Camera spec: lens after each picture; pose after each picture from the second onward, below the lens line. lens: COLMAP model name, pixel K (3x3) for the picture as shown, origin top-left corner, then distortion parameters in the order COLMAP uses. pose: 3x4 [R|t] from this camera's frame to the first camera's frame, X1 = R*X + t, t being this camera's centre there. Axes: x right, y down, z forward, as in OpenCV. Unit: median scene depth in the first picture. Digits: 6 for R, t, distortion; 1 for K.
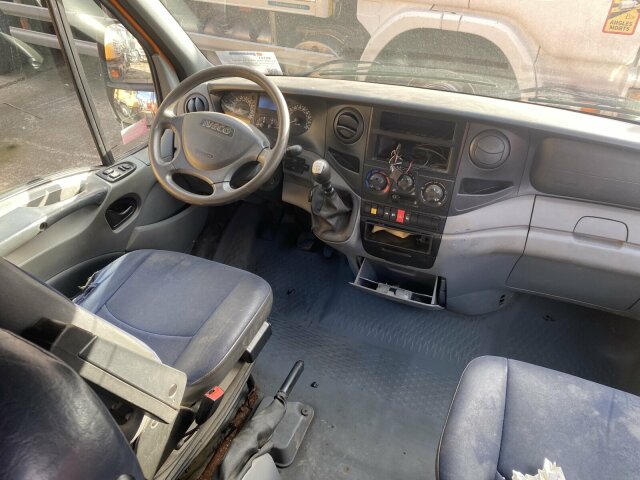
lens RADIAL K [[511.6, 0, 320.0], [0, 511.6, 240.0], [0, 0, 1]] dist [0.006234, -0.000028]
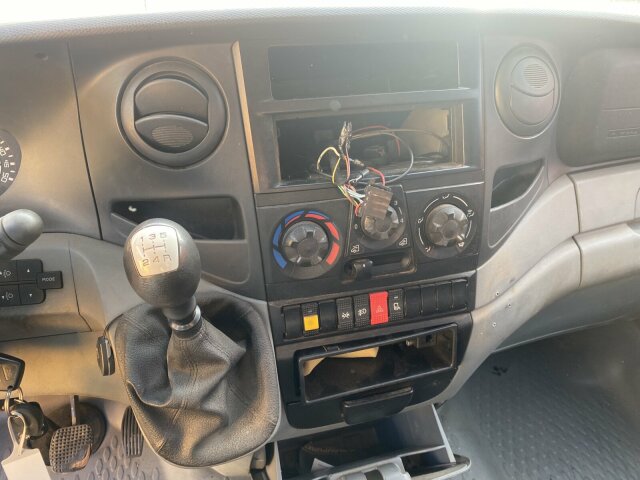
lens RADIAL K [[511.6, 0, 320.0], [0, 511.6, 240.0], [0, 0, 1]] dist [0.006234, -0.000028]
pose [[0.748597, -0.292870, 0.594836, -0.096592], [0.373485, 0.927540, -0.013350, -0.108469], [-0.547825, 0.232156, 0.803736, 0.706790]]
